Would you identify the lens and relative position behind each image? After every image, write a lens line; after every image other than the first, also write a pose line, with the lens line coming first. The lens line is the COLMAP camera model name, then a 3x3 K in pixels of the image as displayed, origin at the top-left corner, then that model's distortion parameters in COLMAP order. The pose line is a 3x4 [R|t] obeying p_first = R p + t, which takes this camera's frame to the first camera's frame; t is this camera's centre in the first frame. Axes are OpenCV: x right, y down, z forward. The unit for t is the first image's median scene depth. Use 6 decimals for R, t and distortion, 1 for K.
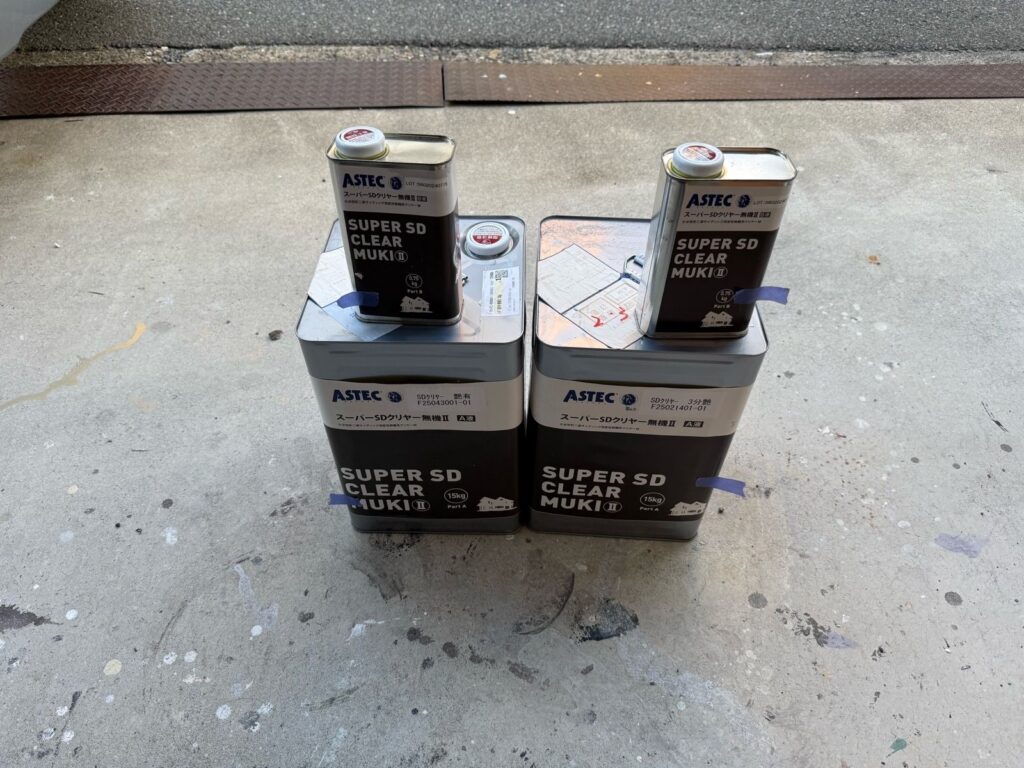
lens RADIAL K [[714.0, 0, 514.1], [0, 714.0, 387.0], [0, 0, 1]] dist [-0.004811, -0.011877]
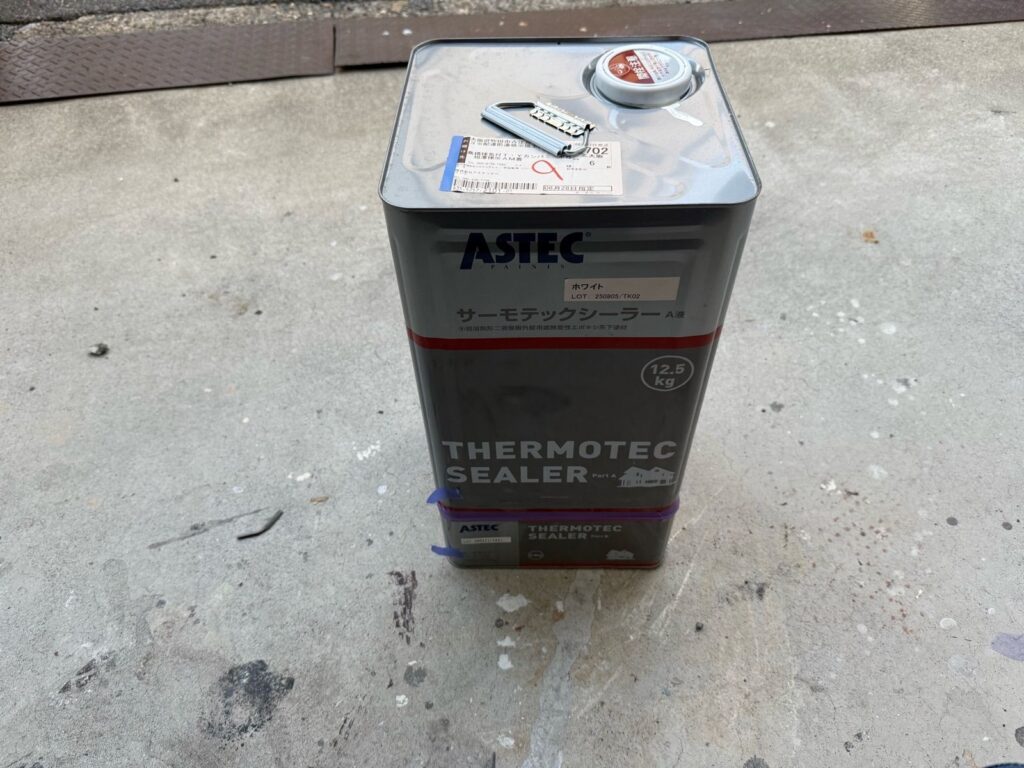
lens RADIAL K [[714.0, 0, 517.3], [0, 714.0, 396.1], [0, 0, 1]] dist [-0.004811, -0.011877]
pose [[0.996255, -0.079080, 0.034962, 0.095864], [0.076934, 0.995291, 0.058973, -0.107047], [-0.039461, -0.056062, 0.997647, 0.287076]]
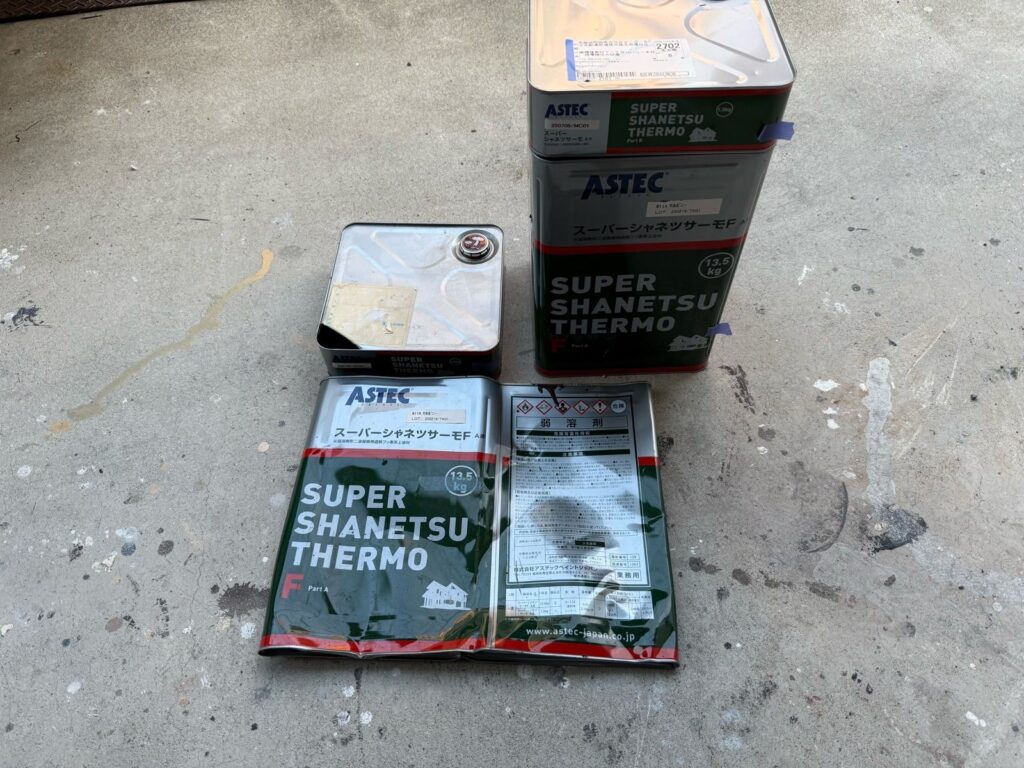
lens RADIAL K [[714.0, 0, 518.3], [0, 714.0, 382.2], [0, 0, 1]] dist [-0.004811, -0.011877]
pose [[0.994415, -0.099311, 0.035734, -0.314322], [0.092815, 0.984026, 0.151915, -0.040415], [-0.050250, -0.147750, 0.987747, 0.107909]]
